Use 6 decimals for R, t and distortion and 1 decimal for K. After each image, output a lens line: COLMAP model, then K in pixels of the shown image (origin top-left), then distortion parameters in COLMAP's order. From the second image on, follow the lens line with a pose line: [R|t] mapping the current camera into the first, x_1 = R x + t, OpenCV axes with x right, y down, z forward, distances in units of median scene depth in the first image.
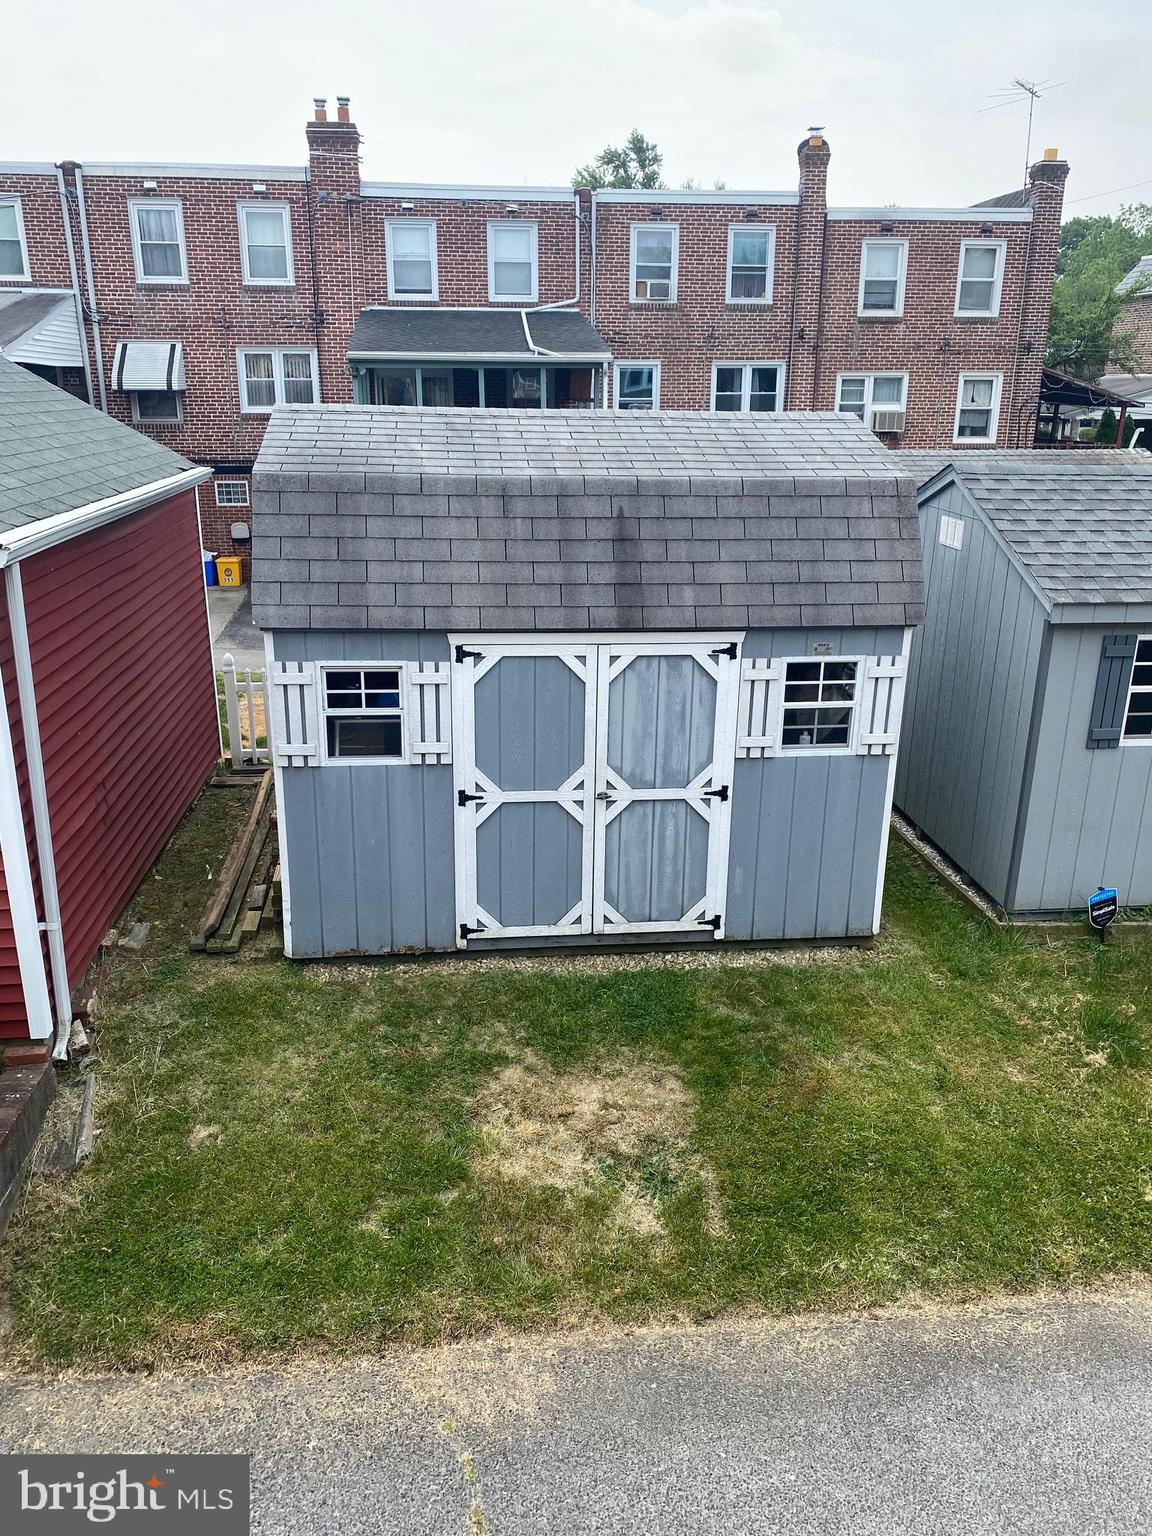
lens RADIAL K [[1164.7, 0, 575.4], [0, 1164.7, 764.0], [0, 0, 1]] dist [0.035957, -0.022026]
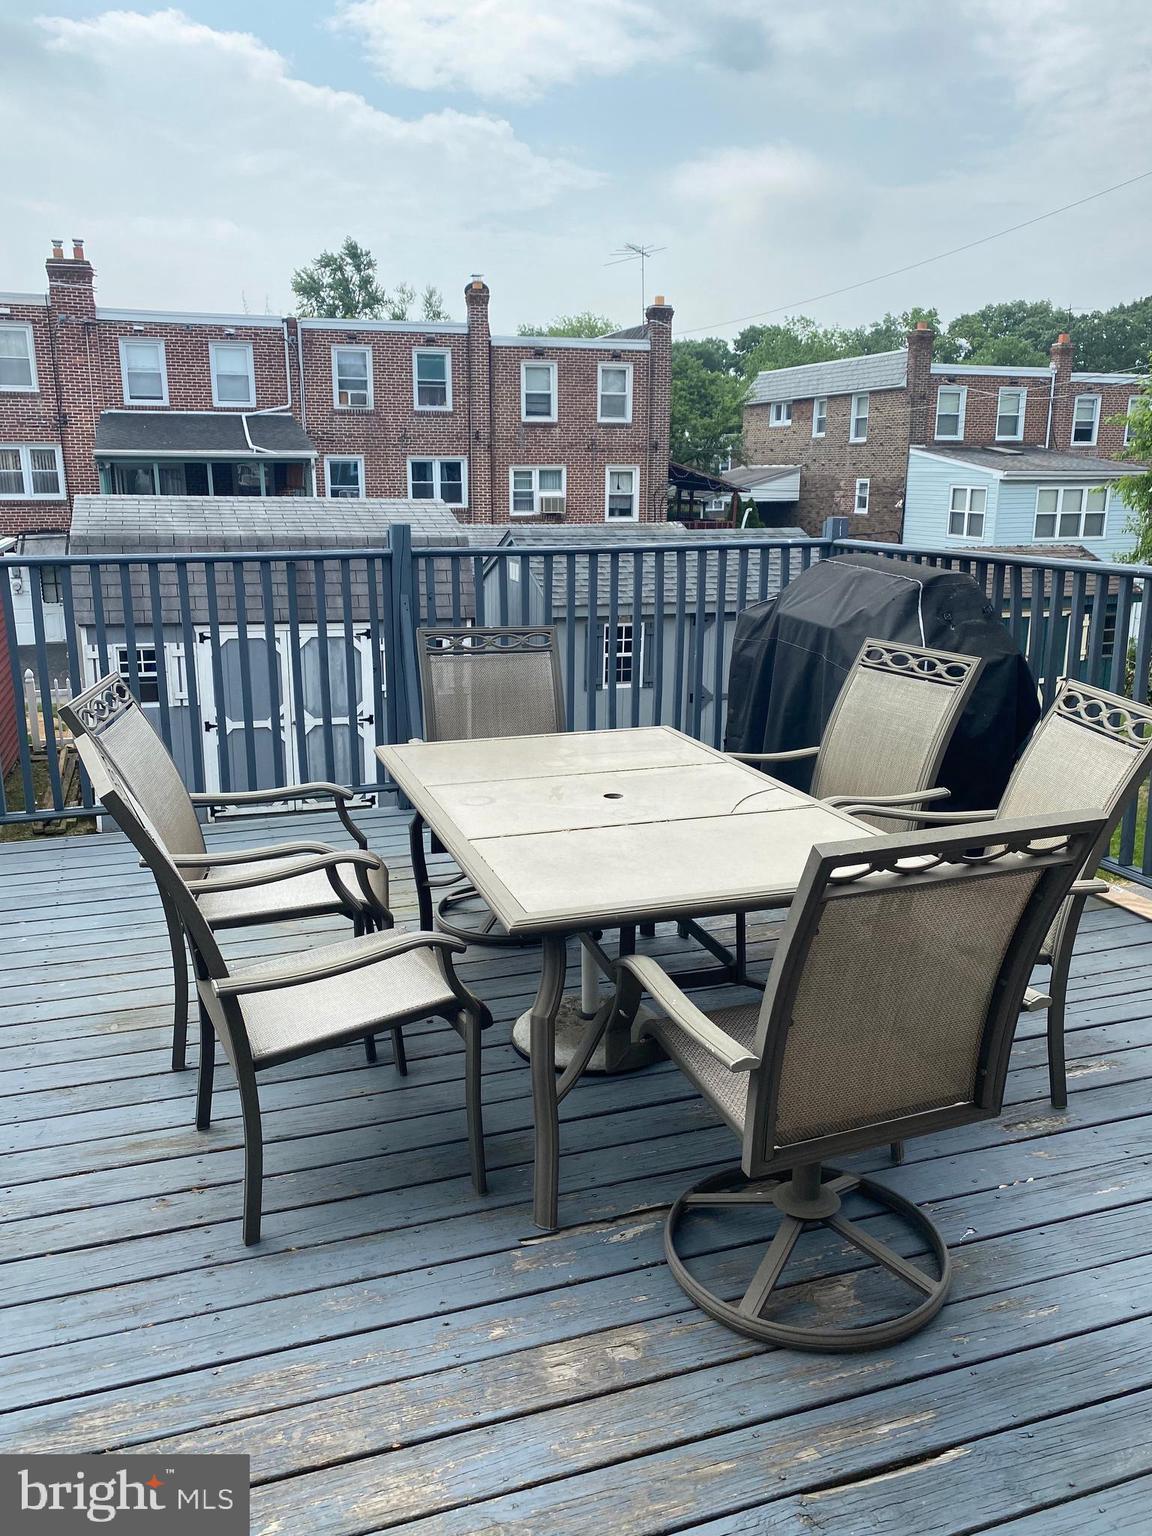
lens RADIAL K [[1164.7, 0, 533.8], [0, 1164.7, 773.3], [0, 0, 1]] dist [0.035957, -0.022026]
pose [[0.983038, -0.049231, 0.176670, 0.017202], [0.059860, 0.996671, -0.055348, 0.058789], [-0.173357, 0.064984, 0.982713, -0.194953]]
